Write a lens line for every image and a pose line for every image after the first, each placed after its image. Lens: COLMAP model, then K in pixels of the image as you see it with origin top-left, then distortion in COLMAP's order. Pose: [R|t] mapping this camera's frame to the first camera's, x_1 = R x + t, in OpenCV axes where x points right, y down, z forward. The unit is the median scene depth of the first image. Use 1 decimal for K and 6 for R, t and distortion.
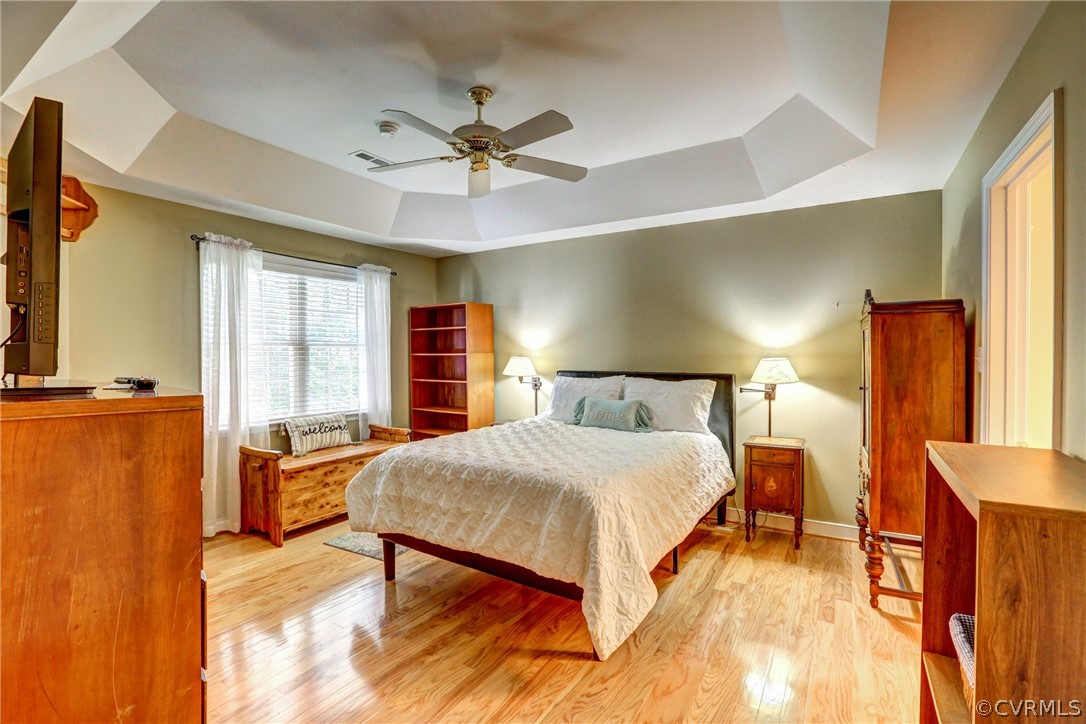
lens RADIAL K [[496.3, 0, 543.8], [0, 496.3, 358.9], [0, 0, 1]] dist [-0.056134, 0.020499]
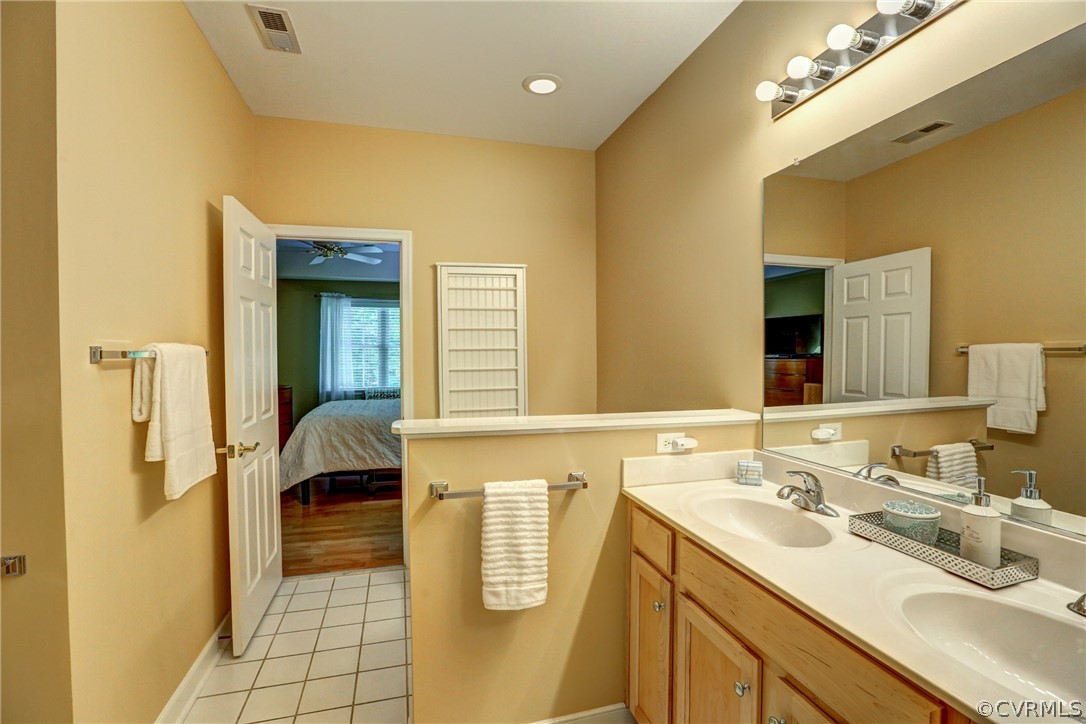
lens RADIAL K [[498.7, 0, 541.4], [0, 498.7, 357.0], [0, 0, 1]] dist [-0.060609, 0.020551]
pose [[0.739488, 0.009833, -0.673098, 1.107630], [-0.006501, 0.999951, 0.007466, -0.010166], [0.673138, -0.001146, 0.739516, 0.074816]]
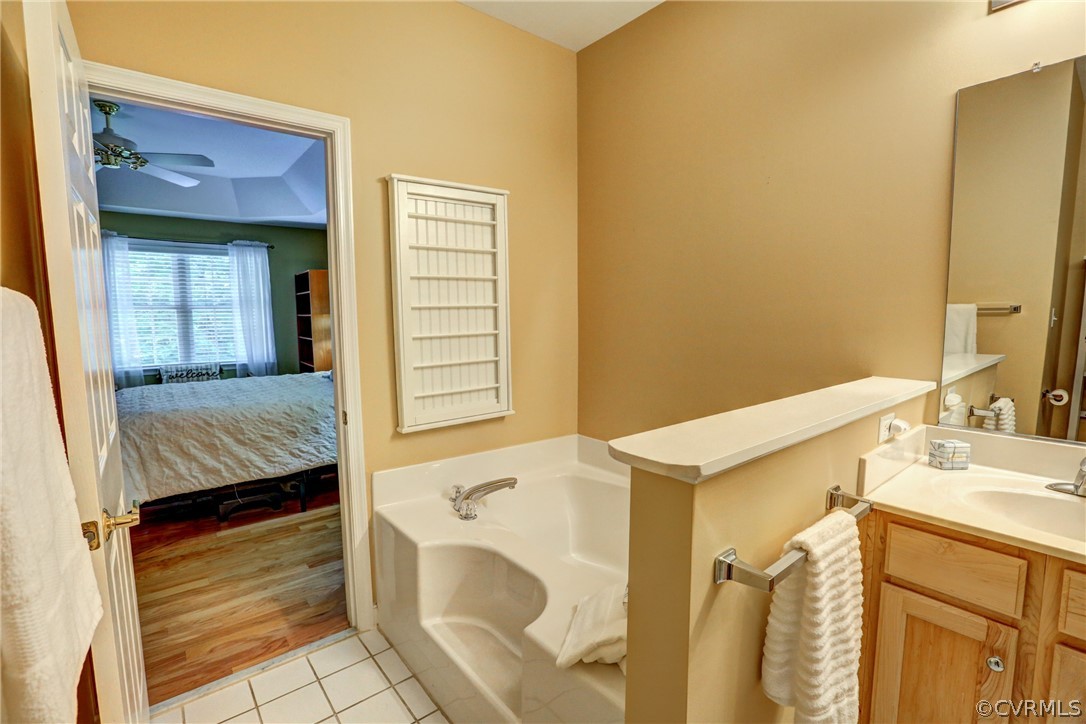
lens RADIAL K [[496.3, 0, 543.8], [0, 496.3, 358.9], [0, 0, 1]] dist [-0.056134, 0.020499]
pose [[0.948112, 0.027786, -0.316721, 0.796263], [-0.001297, 0.996504, 0.083540, -0.004848], [0.317935, -0.078795, 0.944833, 0.098065]]
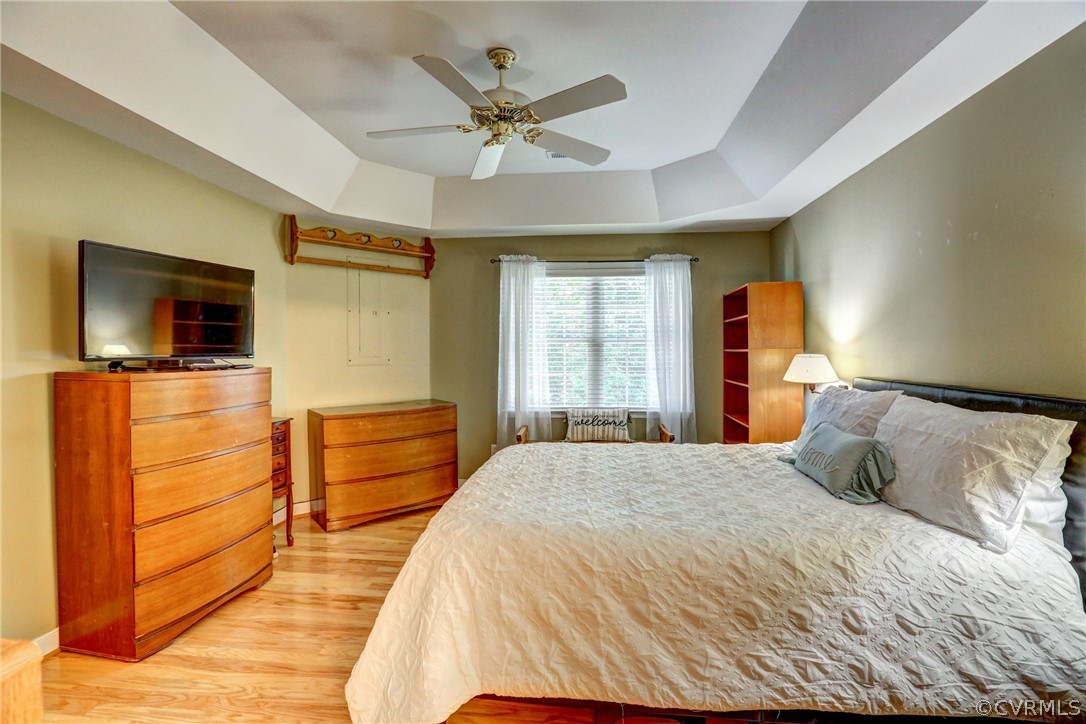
lens RADIAL K [[496.3, 0, 543.8], [0, 496.3, 358.9], [0, 0, 1]] dist [-0.056134, 0.020499]
pose [[0.454878, 0.015388, -0.890421, 0.423244], [-0.006865, 0.999882, 0.013772, -0.004960], [0.890527, -0.000152, 0.454930, 0.405081]]
